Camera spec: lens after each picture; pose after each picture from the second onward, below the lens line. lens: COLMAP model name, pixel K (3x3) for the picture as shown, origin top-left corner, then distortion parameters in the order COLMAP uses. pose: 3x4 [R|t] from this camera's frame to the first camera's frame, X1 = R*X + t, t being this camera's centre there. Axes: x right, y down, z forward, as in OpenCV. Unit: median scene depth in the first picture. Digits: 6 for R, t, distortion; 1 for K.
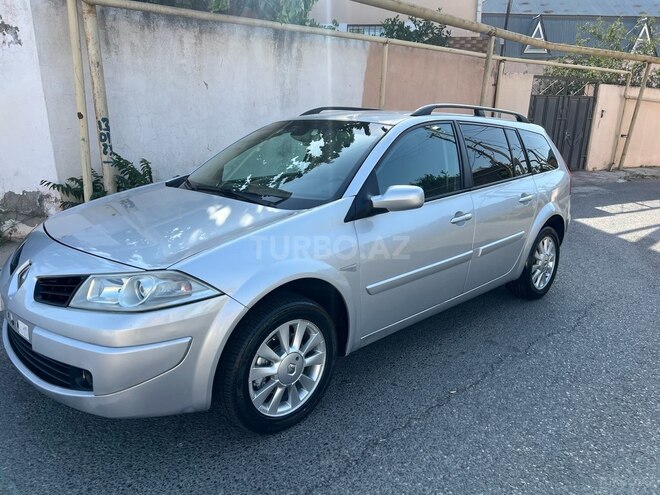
lens RADIAL K [[494.3, 0, 330.1], [0, 494.3, 244.6], [0, 0, 1]] dist [0.051199, -0.051096]
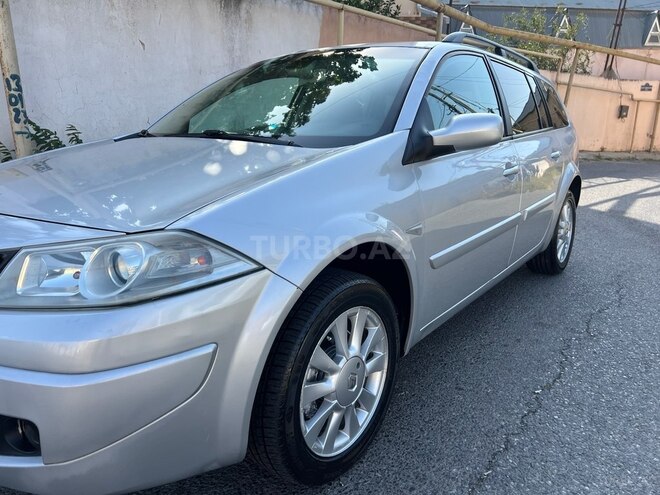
lens RADIAL K [[494.3, 0, 331.0], [0, 494.3, 245.0], [0, 0, 1]] dist [0.051199, -0.051096]
pose [[0.988548, -0.052564, 0.141458, -0.111680], [0.052669, 0.998607, 0.003004, 0.038292], [-0.141419, 0.004481, 0.989940, 0.203545]]
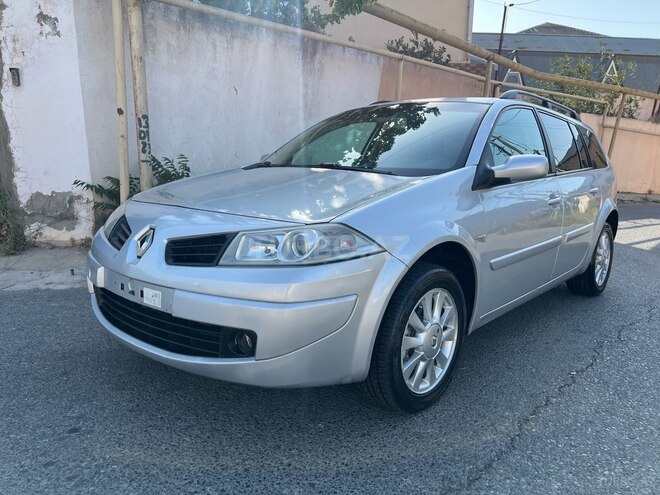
lens RADIAL K [[494.3, 0, 332.8], [0, 494.3, 248.8], [0, 0, 1]] dist [0.051199, -0.051096]
pose [[0.997412, -0.005687, 0.071675, -0.195481], [0.010048, 0.998110, -0.060624, 0.077549], [-0.071195, 0.061187, 0.995584, 0.044905]]
